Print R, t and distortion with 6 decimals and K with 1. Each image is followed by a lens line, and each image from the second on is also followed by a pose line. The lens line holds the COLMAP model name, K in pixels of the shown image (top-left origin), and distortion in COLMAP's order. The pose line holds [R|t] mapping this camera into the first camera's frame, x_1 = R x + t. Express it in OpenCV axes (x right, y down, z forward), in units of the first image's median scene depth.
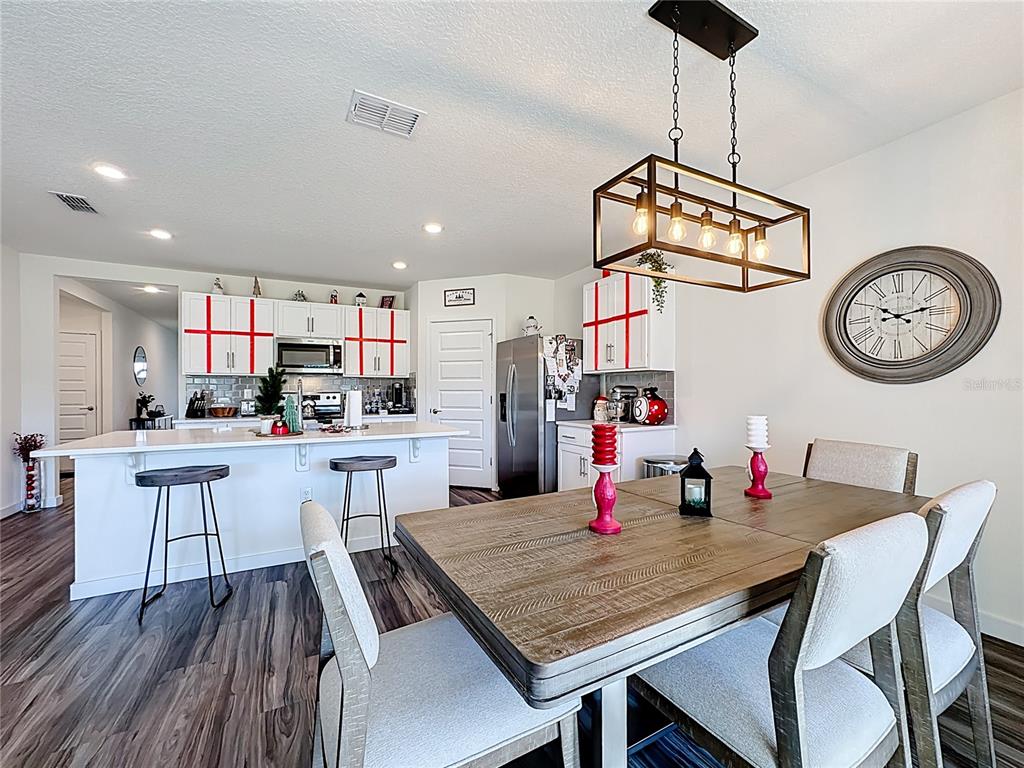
lens RADIAL K [[437.5, 0, 512.0], [0, 437.5, 384.0], [0, 0, 1]] dist [-0.044064, 0.021864]
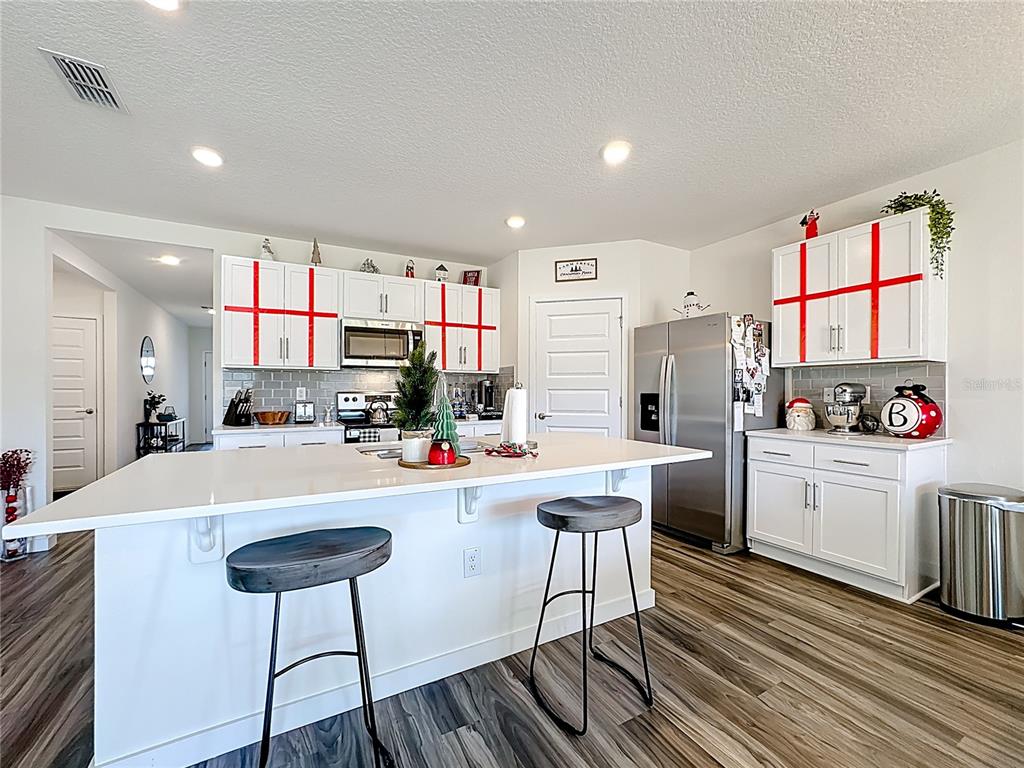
lens RADIAL K [[437.5, 0, 512.0], [0, 437.5, 384.0], [0, 0, 1]] dist [-0.044064, 0.021864]
pose [[0.999890, 0.001976, 0.014709, -0.279108], [-0.001990, 0.999998, 0.000925, 0.005116], [-0.014707, -0.000954, 0.999891, 0.252794]]
